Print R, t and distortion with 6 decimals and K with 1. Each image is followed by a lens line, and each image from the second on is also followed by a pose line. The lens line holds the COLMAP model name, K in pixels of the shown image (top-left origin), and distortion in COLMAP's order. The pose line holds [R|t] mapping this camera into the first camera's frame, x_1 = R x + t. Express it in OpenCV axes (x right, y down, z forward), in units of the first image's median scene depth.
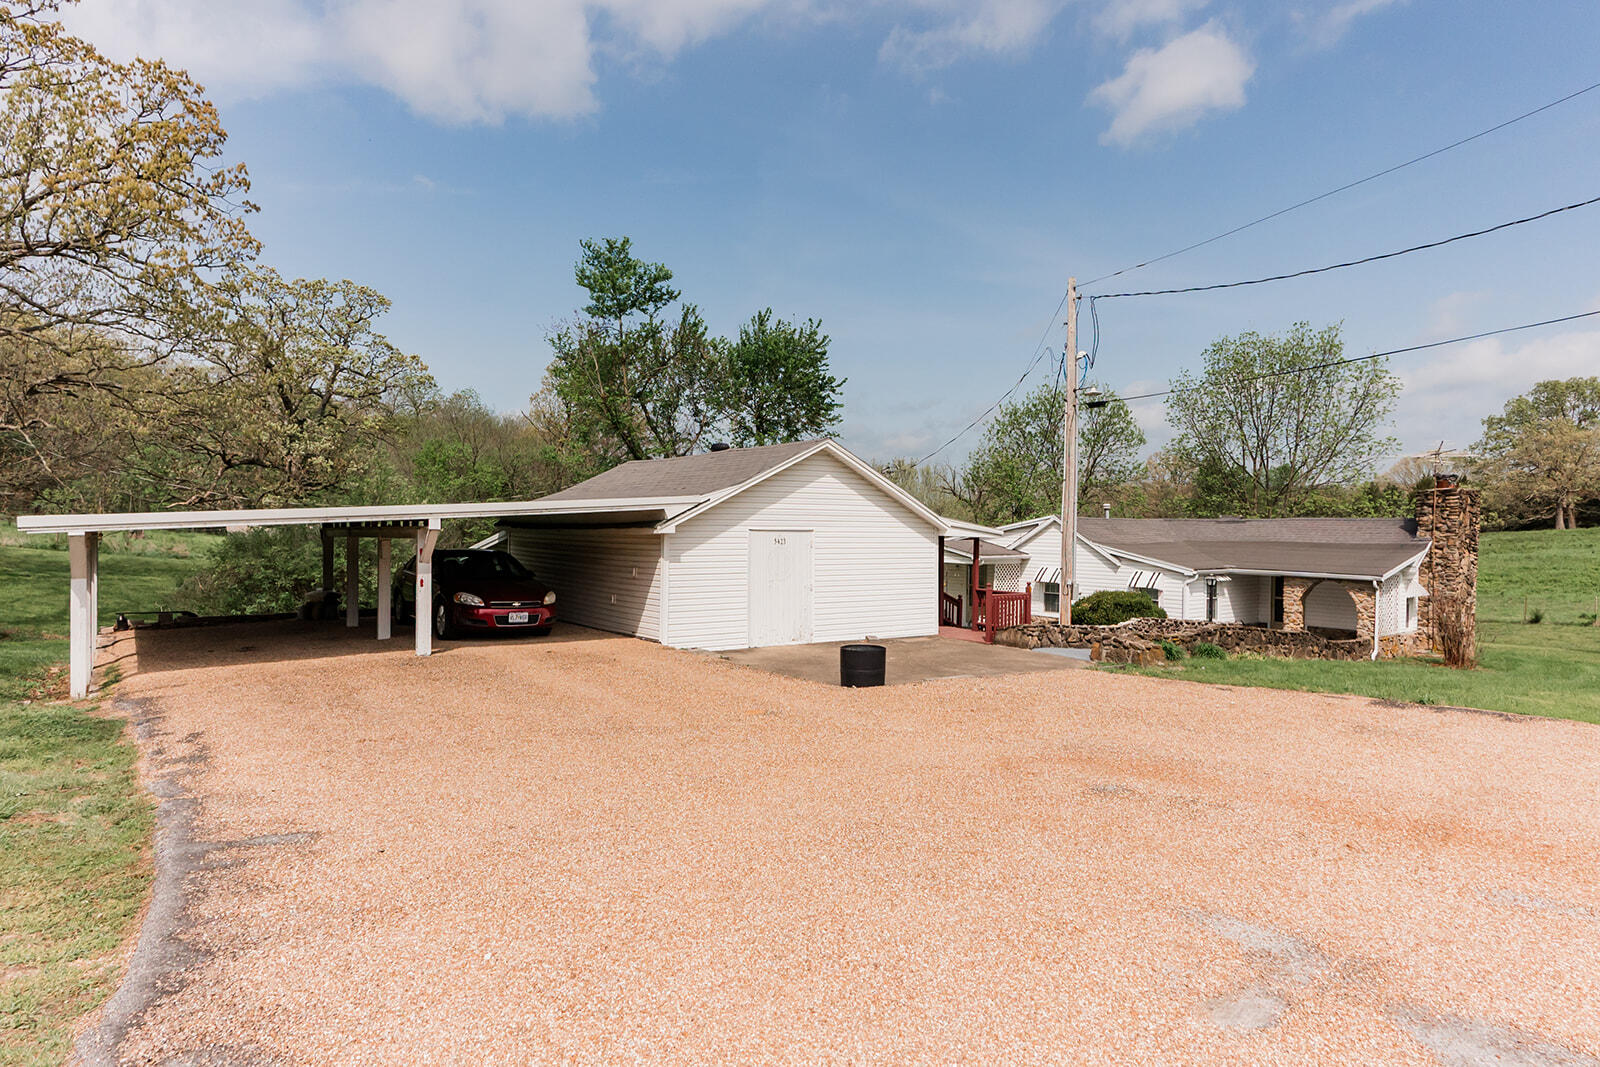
lens RADIAL K [[918.0, 0, 797.2], [0, 918.0, 529.3], [0, 0, 1]] dist [0.005347, 0.000700]
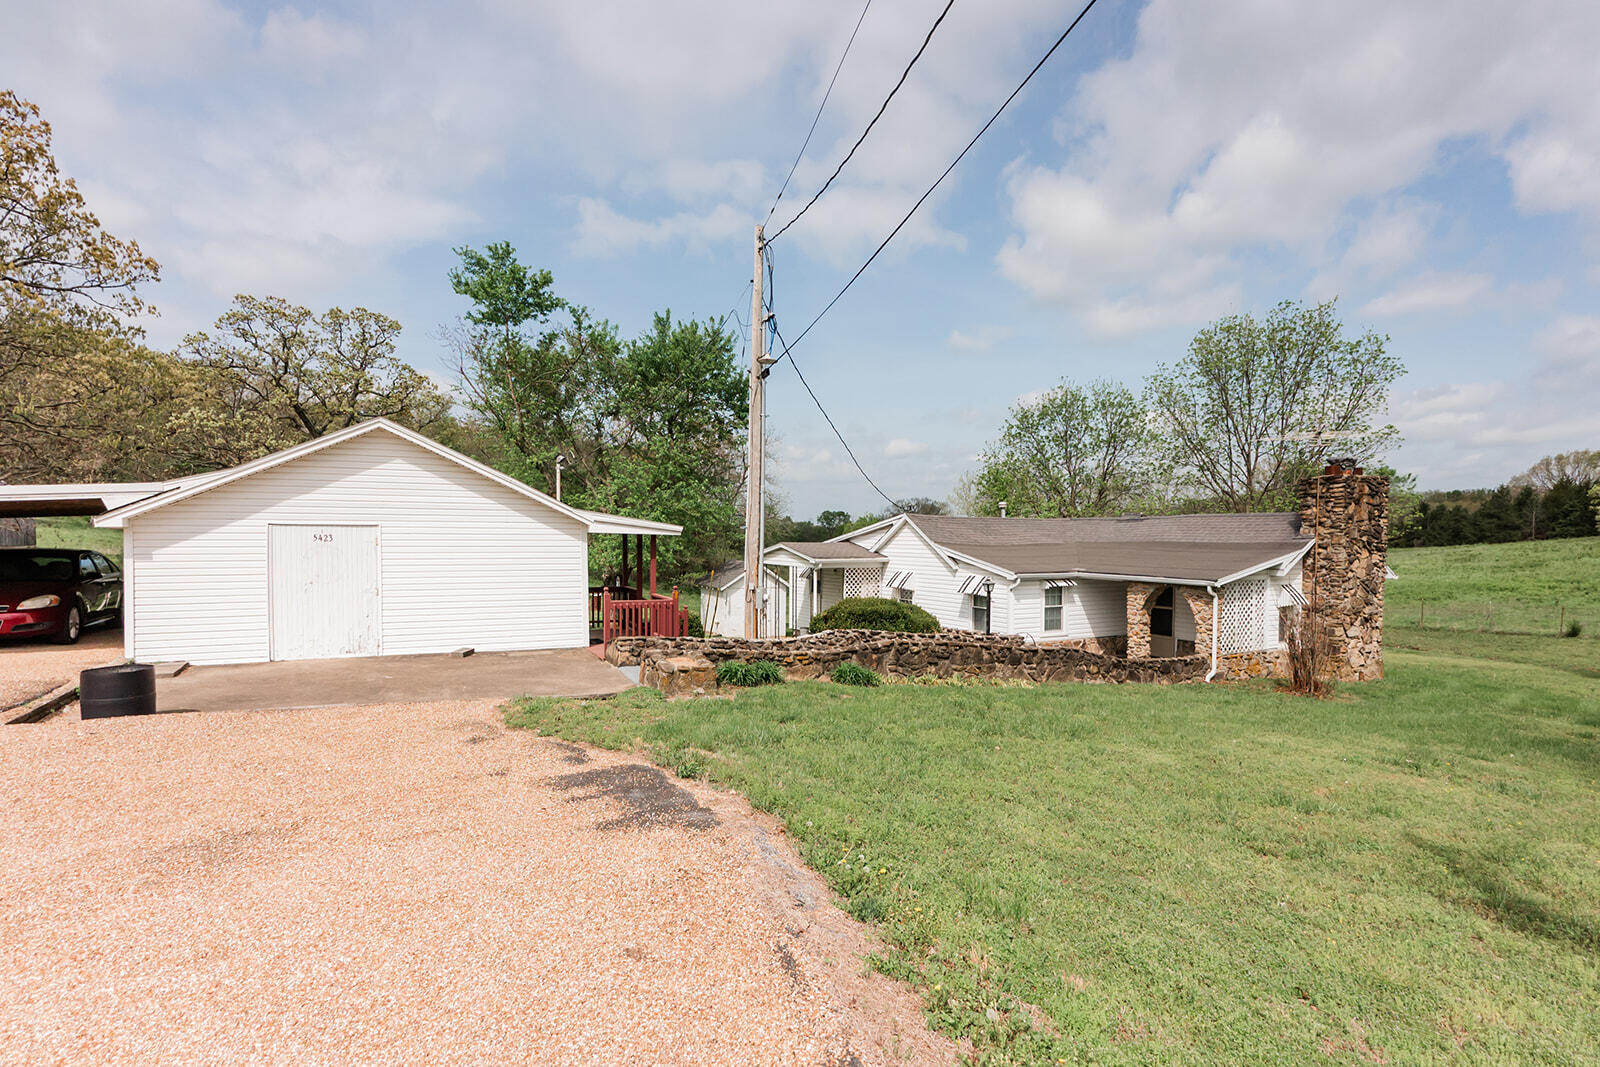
lens RADIAL K [[831.8, 0, 804.1], [0, 831.8, 543.0], [0, 0, 1]] dist [0.007193, 0.001549]
pose [[0.988215, -0.004953, -0.152994, 0.346961], [0.005613, 0.999977, 0.003881, 0.010966], [0.152971, -0.004694, 0.988219, 0.186483]]
